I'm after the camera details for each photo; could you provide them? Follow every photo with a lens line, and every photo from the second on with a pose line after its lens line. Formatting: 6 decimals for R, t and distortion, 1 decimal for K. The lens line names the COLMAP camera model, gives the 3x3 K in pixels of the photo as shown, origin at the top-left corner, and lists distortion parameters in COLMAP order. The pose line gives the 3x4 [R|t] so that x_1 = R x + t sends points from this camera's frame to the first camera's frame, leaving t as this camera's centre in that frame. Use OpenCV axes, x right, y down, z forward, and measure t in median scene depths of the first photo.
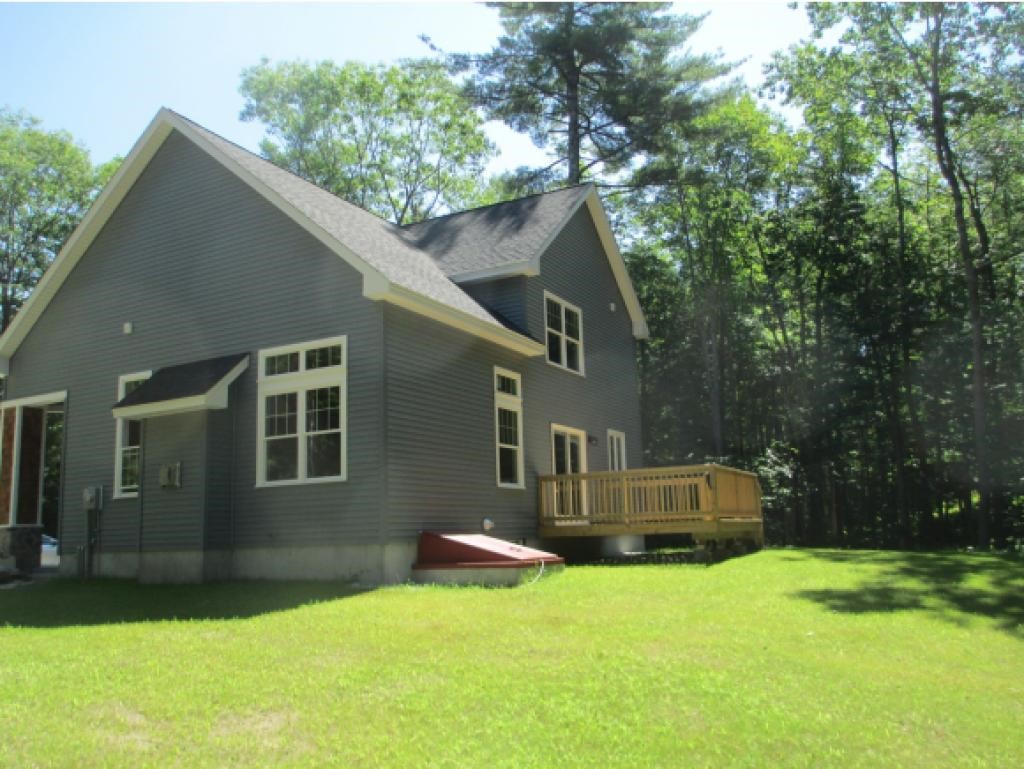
lens RADIAL K [[865.2, 0, 512.0], [0, 865.2, 384.5], [0, 0, 1]] dist [-0.054703, 0.016555]
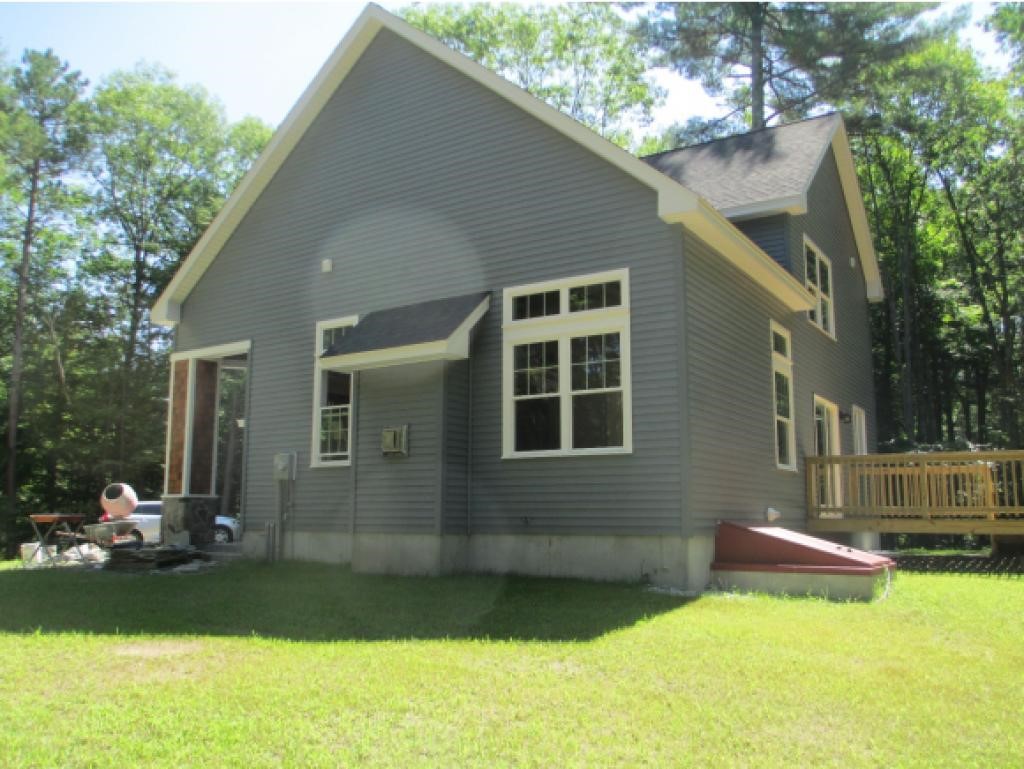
lens RADIAL K [[876.9, 0, 512.0], [0, 876.9, 384.5], [0, 0, 1]] dist [-0.054266, 0.040225]
pose [[0.993710, 0.024542, -0.109262, -0.176027], [-0.022289, 0.999514, 0.021793, 0.028573], [0.109744, -0.019221, 0.993774, 0.169646]]
